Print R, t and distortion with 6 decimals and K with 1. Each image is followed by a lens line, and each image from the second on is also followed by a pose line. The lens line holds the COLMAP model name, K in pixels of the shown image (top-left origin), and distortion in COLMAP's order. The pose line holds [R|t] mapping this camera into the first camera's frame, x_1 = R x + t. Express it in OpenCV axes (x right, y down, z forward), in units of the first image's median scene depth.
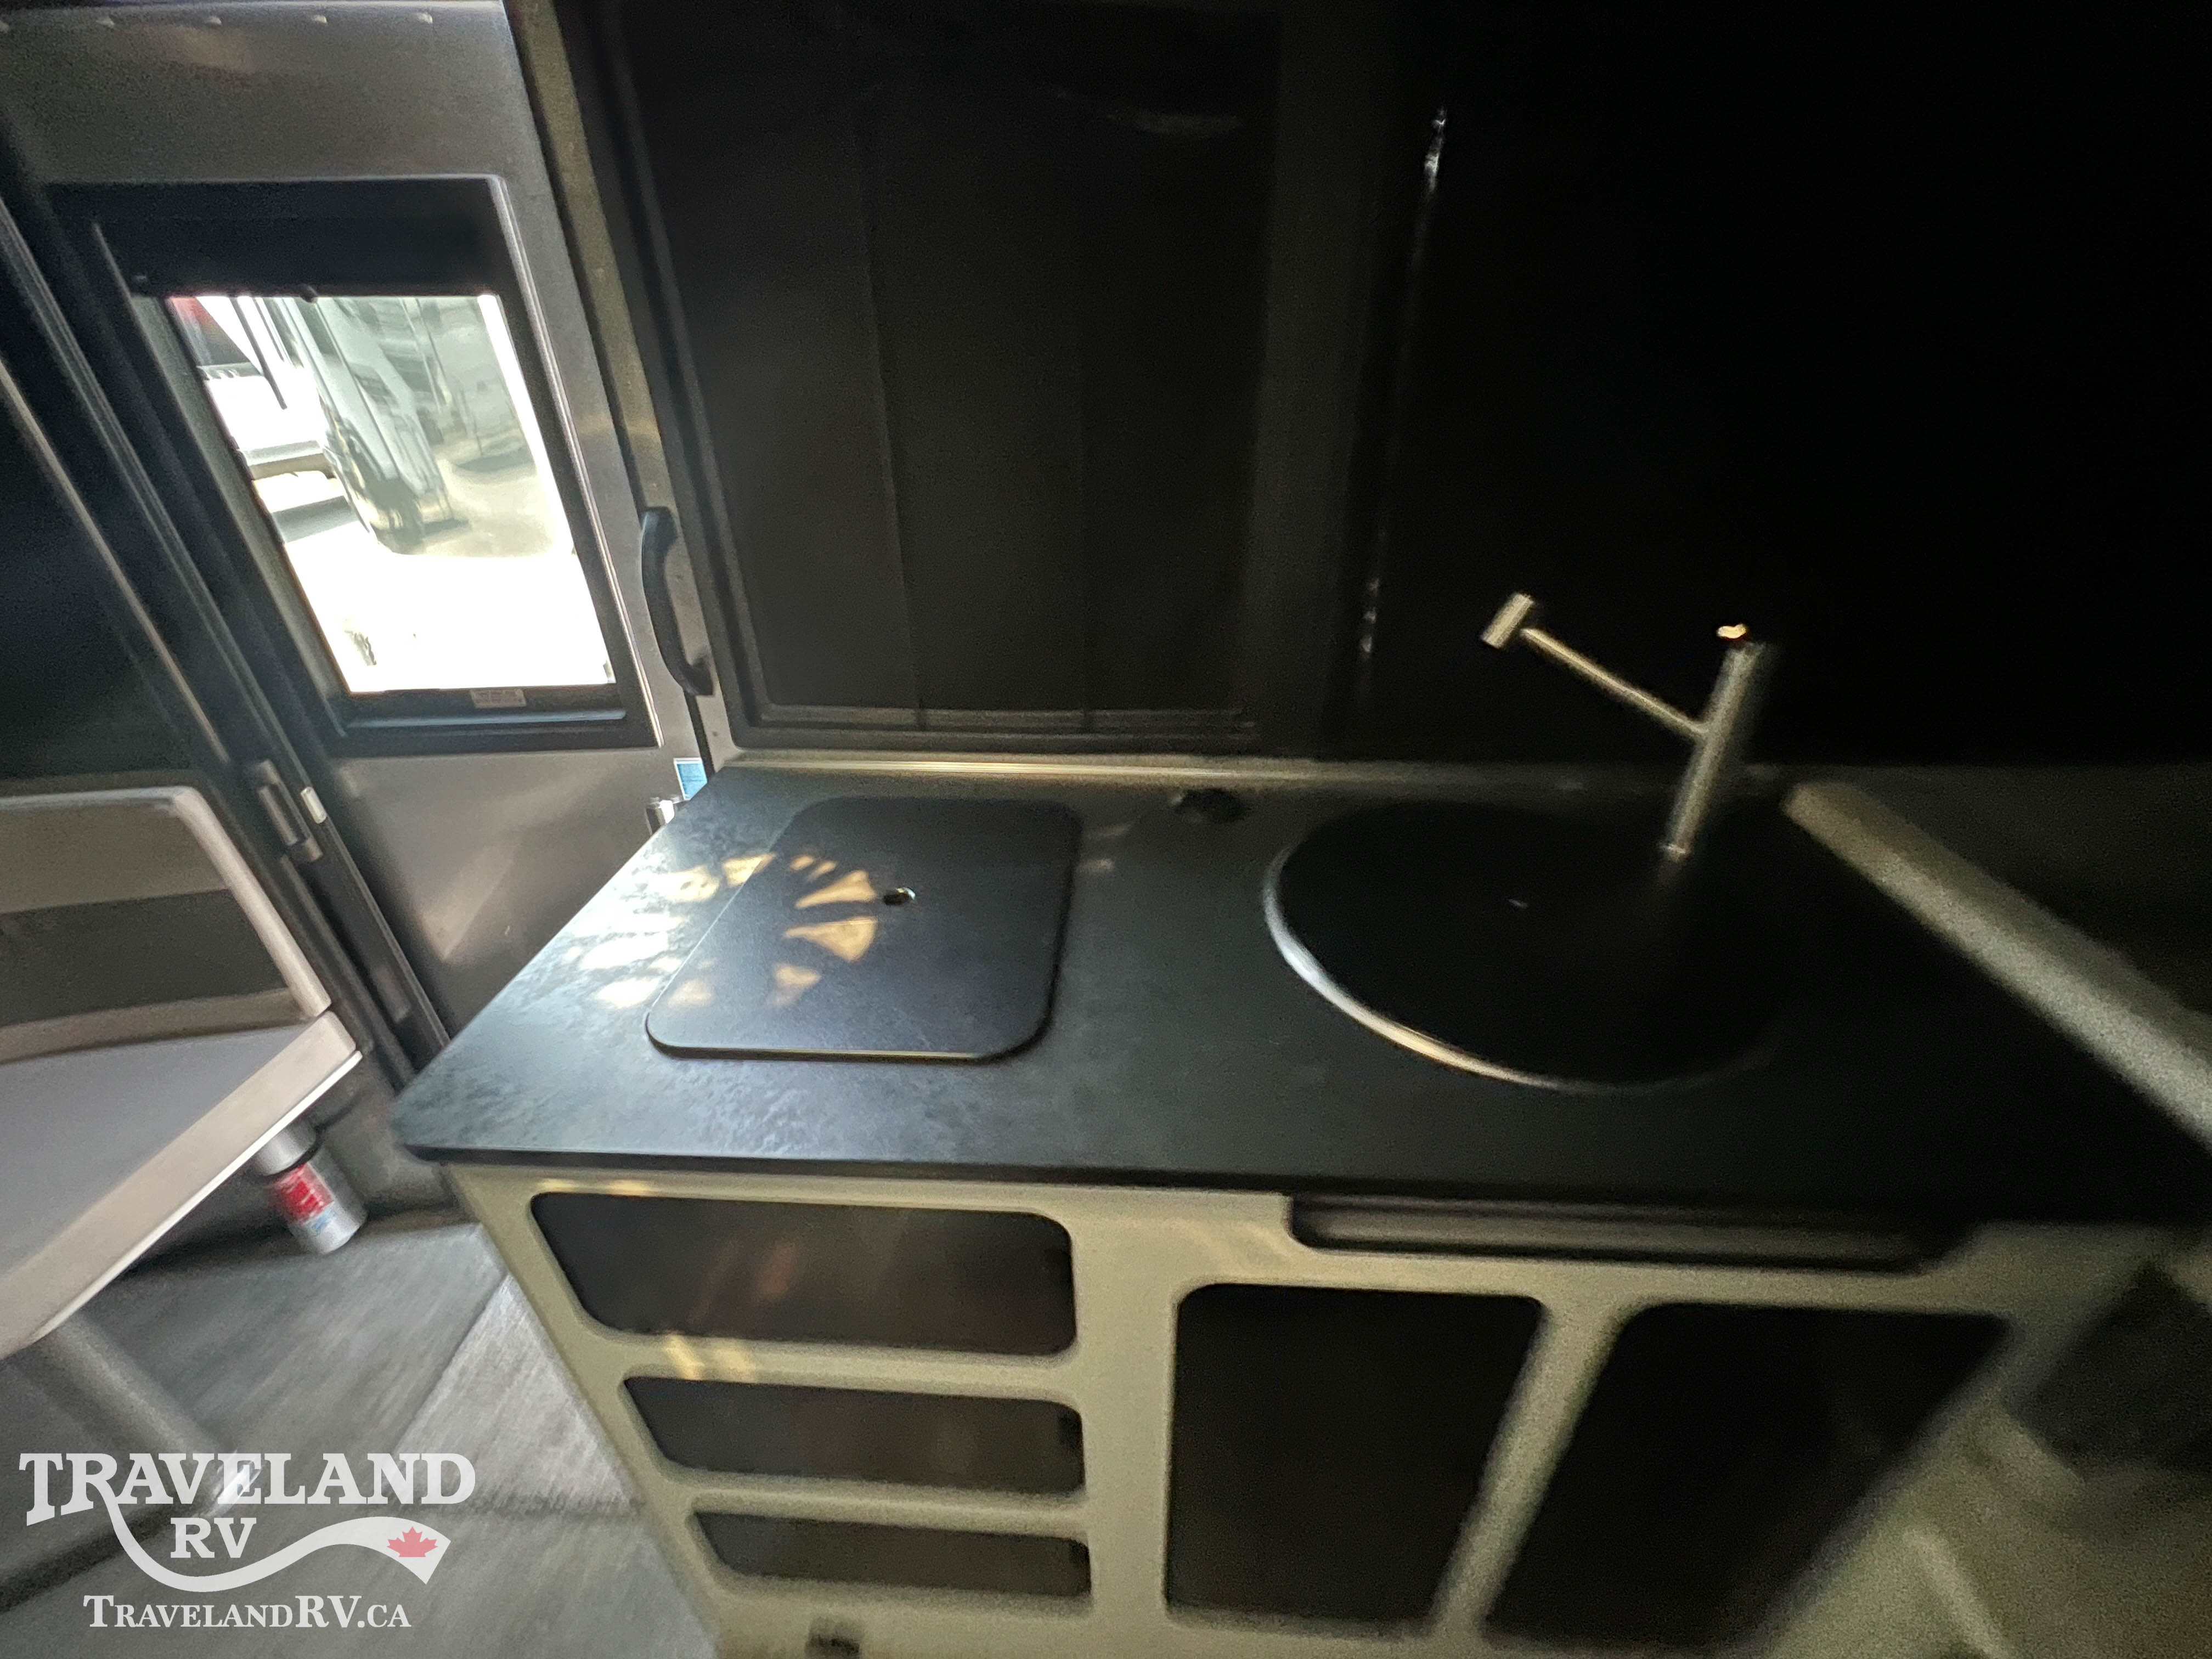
lens RADIAL K [[884.2, 0, 1108.0], [0, 884.2, 825.9], [0, 0, 1]] dist [-0.001128, -0.000342]
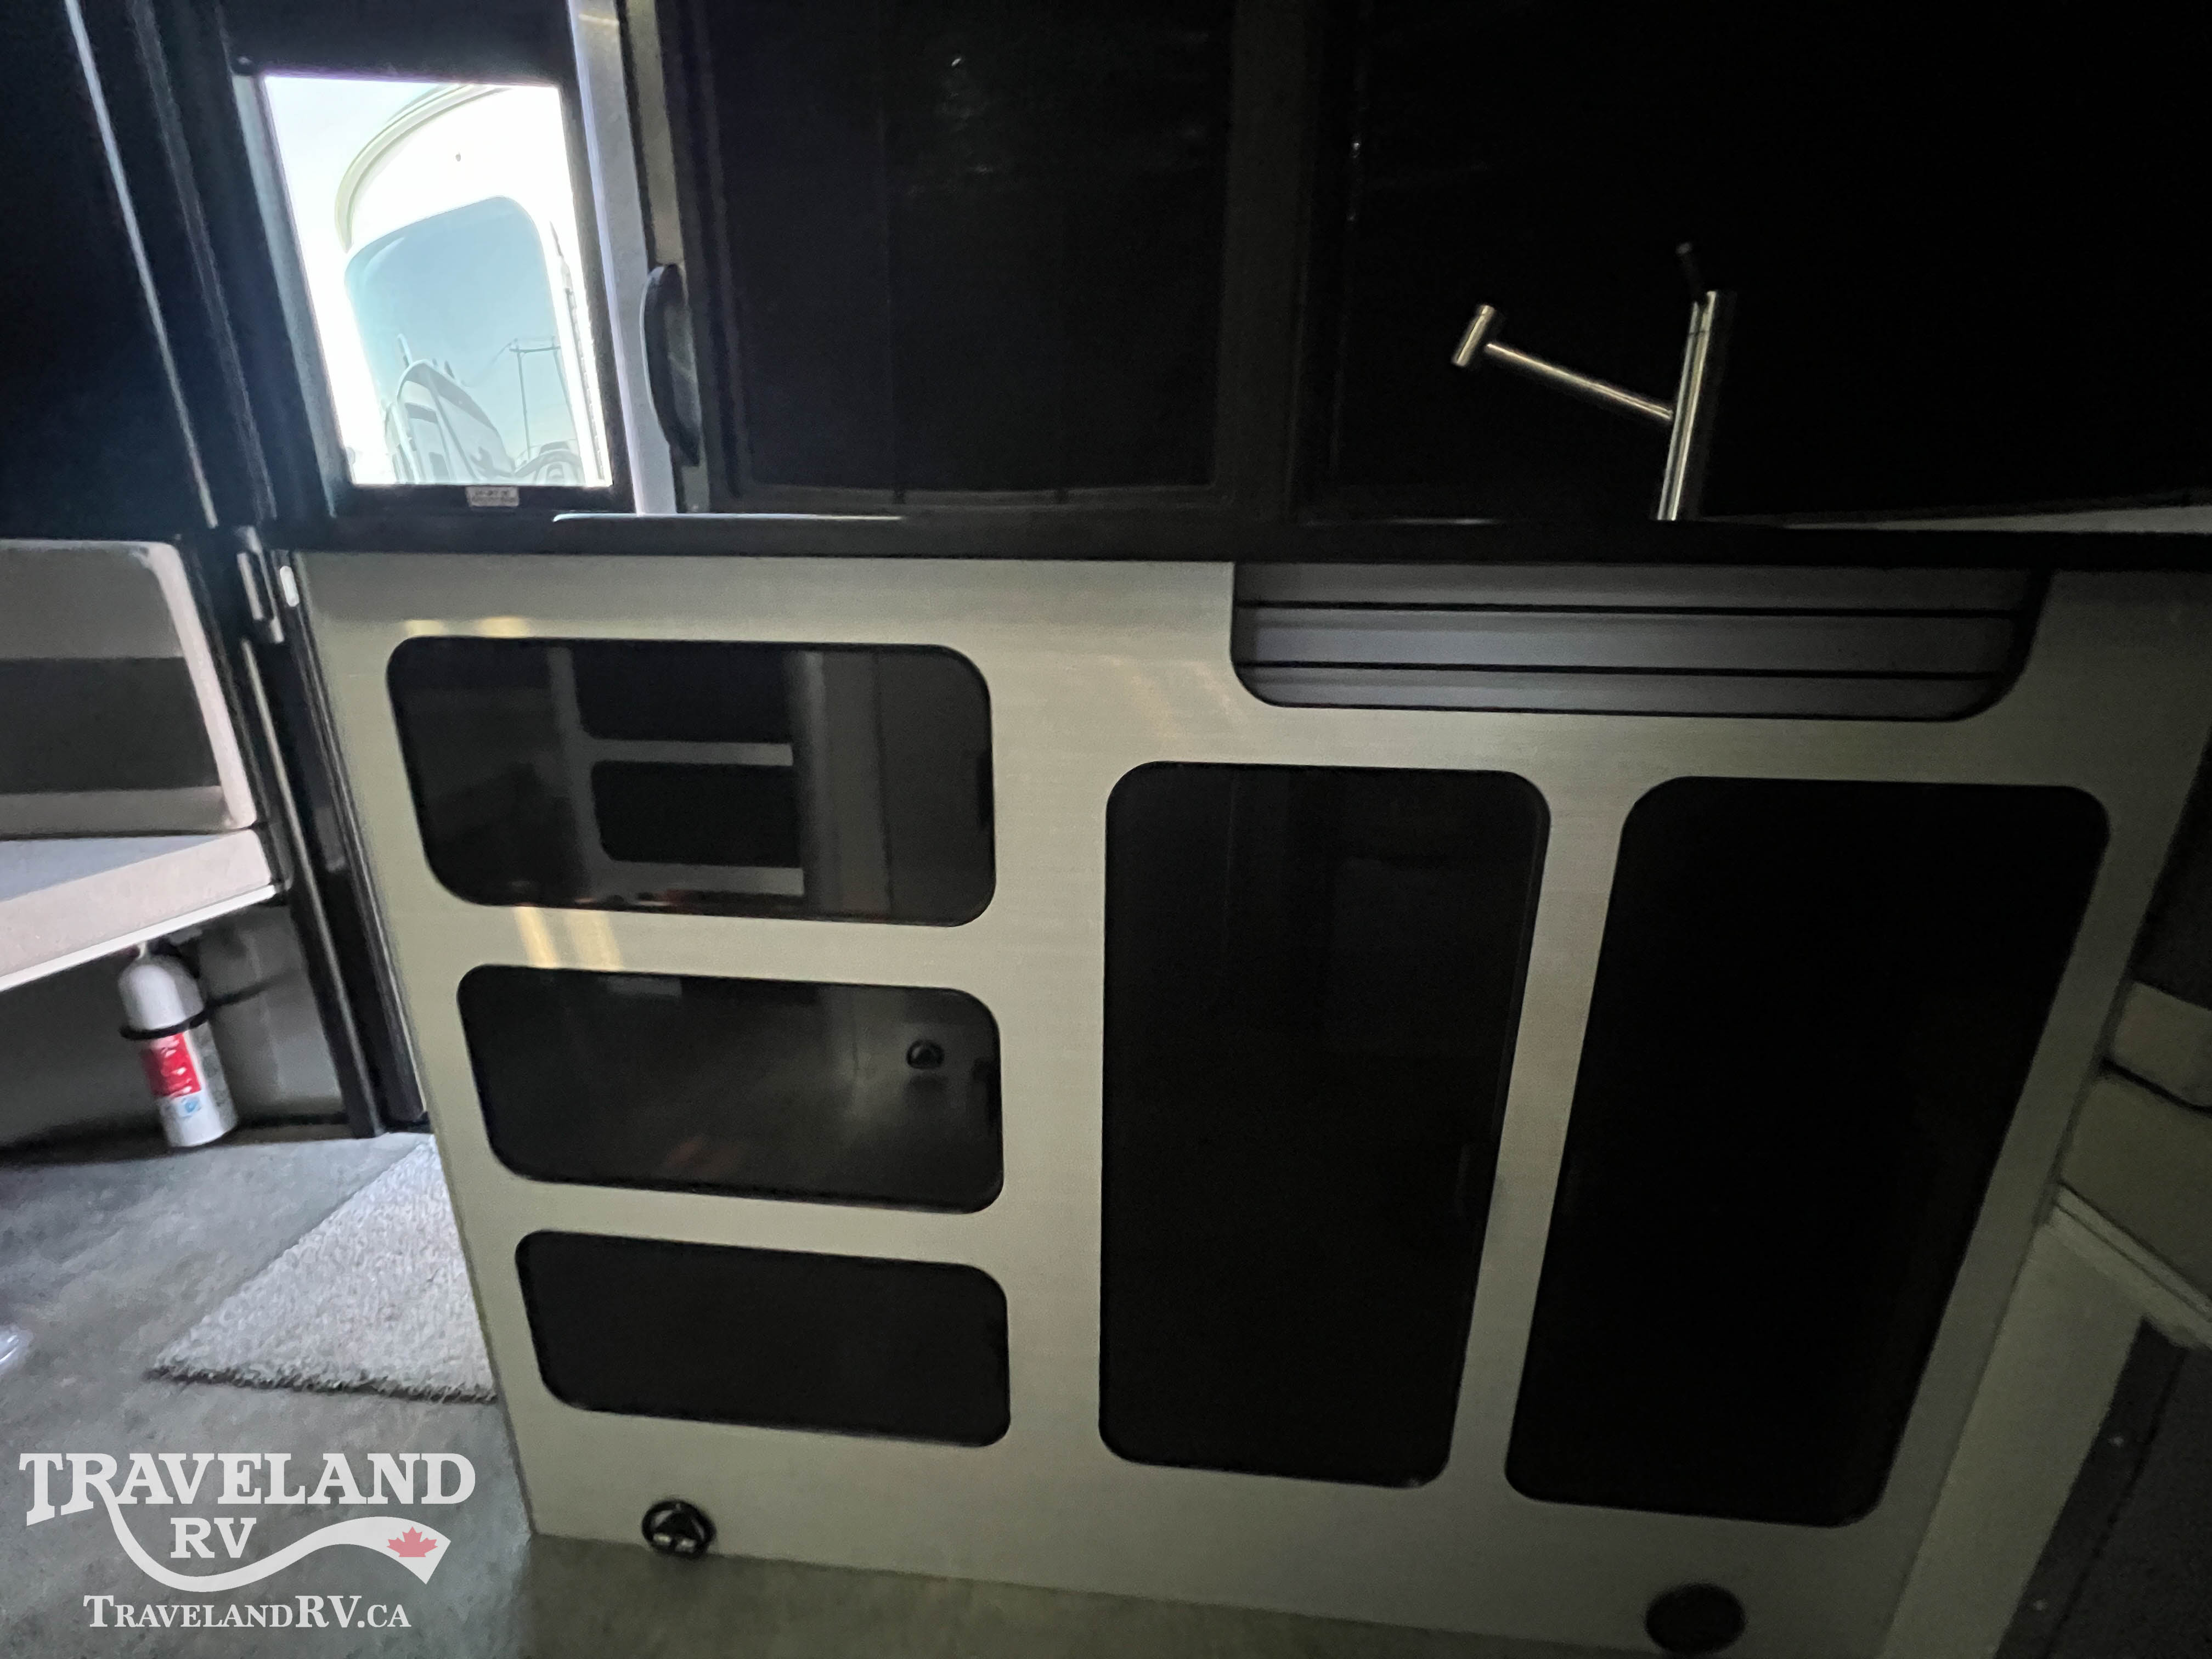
lens RADIAL K [[884.2, 0, 1108.0], [0, 884.2, 825.9], [0, 0, 1]] dist [-0.001128, -0.000342]
pose [[0.999140, 0.037271, -0.018171, 0.058652], [-0.040404, 0.973601, -0.224652, 0.466376], [0.009318, 0.225193, 0.974270, 0.106936]]
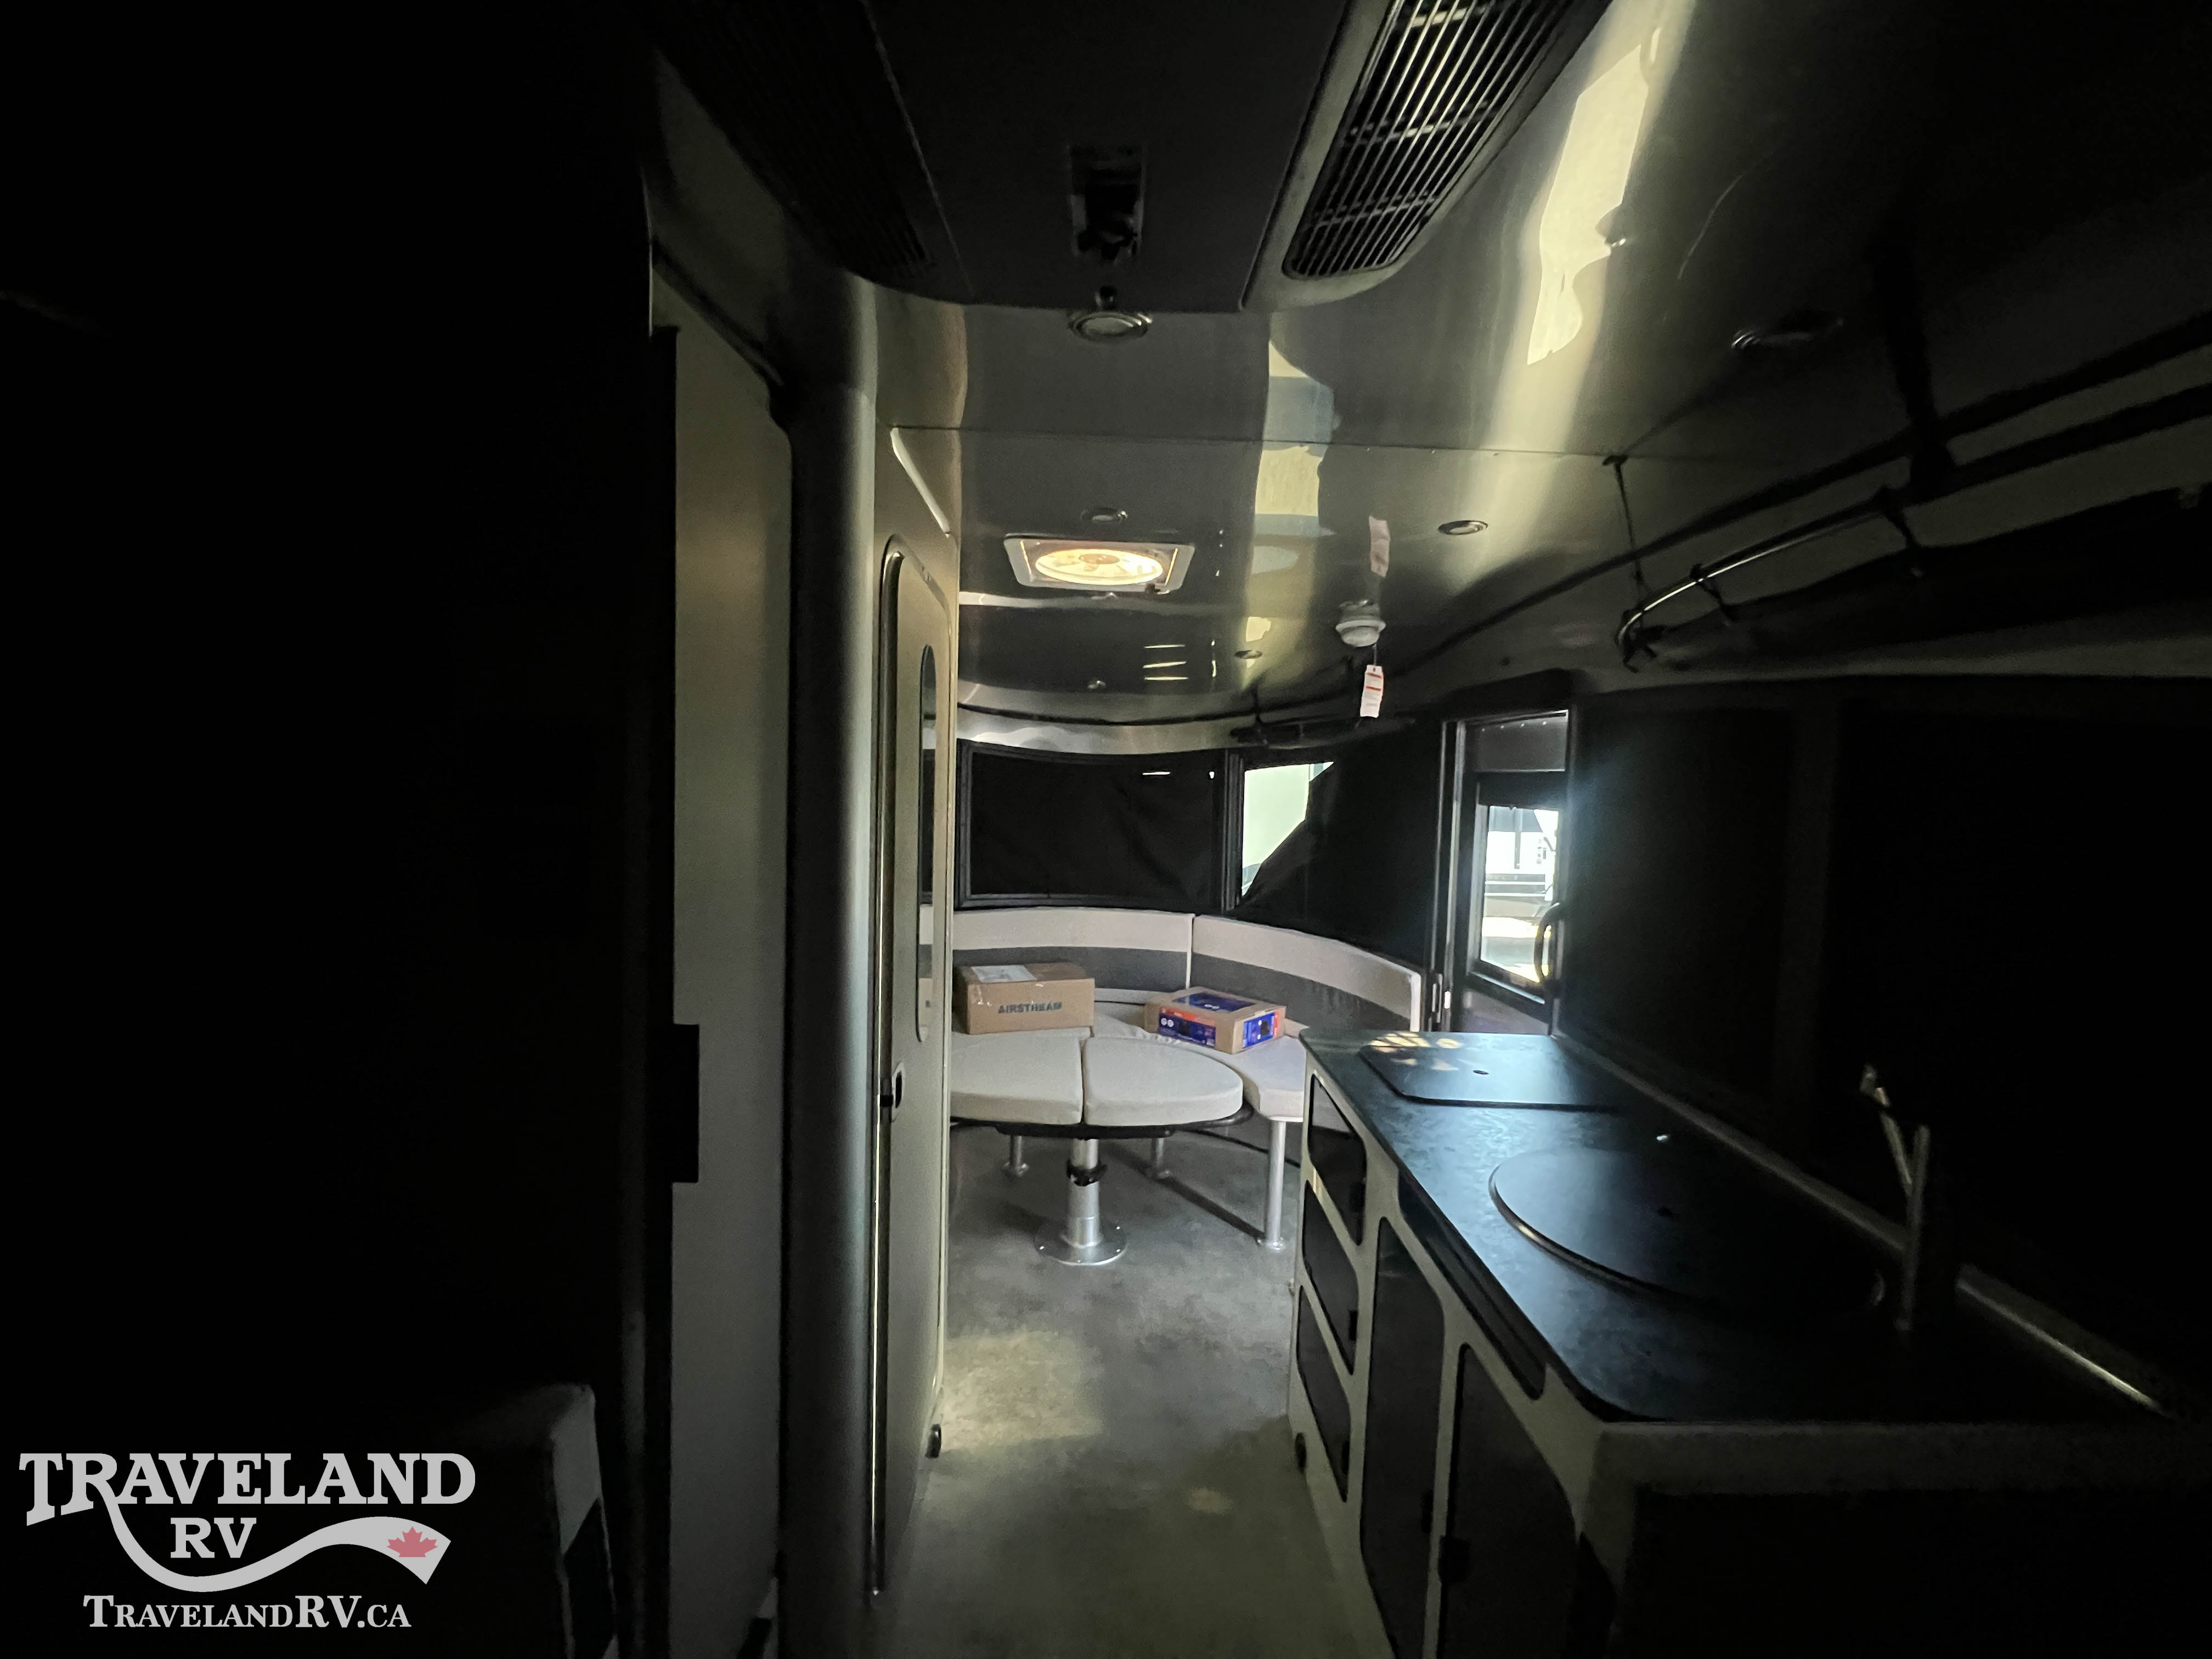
lens RADIAL K [[891.1, 0, 1103.0], [0, 891.1, 830.2], [0, 0, 1]] dist [0.000700, 0.000023]
pose [[0.068057, 0.078342, -0.994601, 1.373710], [-0.521243, 0.852826, 0.031508, -0.008236], [0.850690, 0.516285, 0.098876, -0.207948]]
